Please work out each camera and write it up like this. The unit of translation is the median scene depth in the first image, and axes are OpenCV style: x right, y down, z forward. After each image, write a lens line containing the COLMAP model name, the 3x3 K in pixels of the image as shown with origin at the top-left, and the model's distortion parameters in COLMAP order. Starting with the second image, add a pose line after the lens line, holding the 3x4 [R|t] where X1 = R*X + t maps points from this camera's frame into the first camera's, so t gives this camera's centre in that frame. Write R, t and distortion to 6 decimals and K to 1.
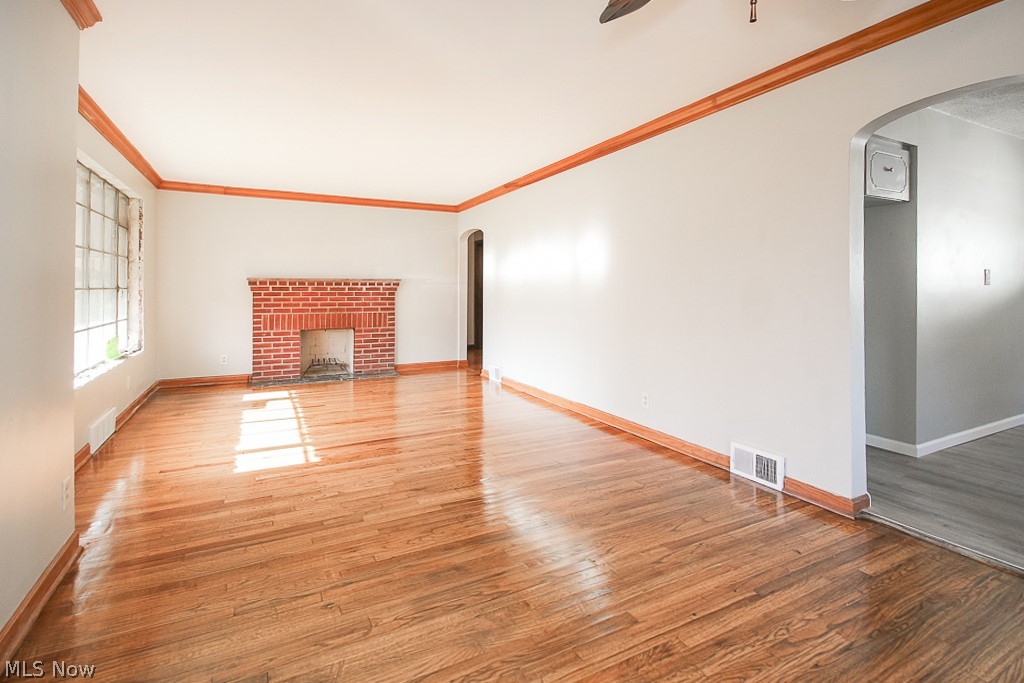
lens RADIAL K [[490.5, 0, 516.8], [0, 490.5, 339.2], [0, 0, 1]] dist [0.010799, -0.003506]
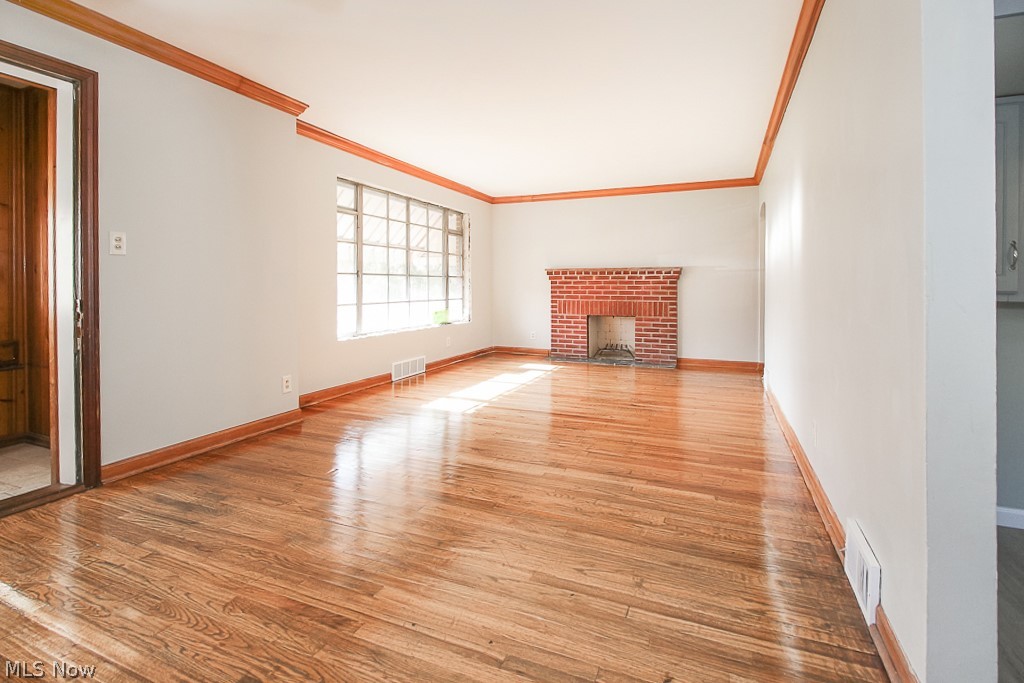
lens RADIAL K [[490.5, 0, 514.1], [0, 490.5, 342.1], [0, 0, 1]] dist [0.010799, -0.003506]
pose [[0.631953, 0.088406, -0.769948, 0.323865], [-0.081720, 0.995535, 0.047234, 0.003372], [0.770686, 0.033070, 0.636357, 0.169393]]
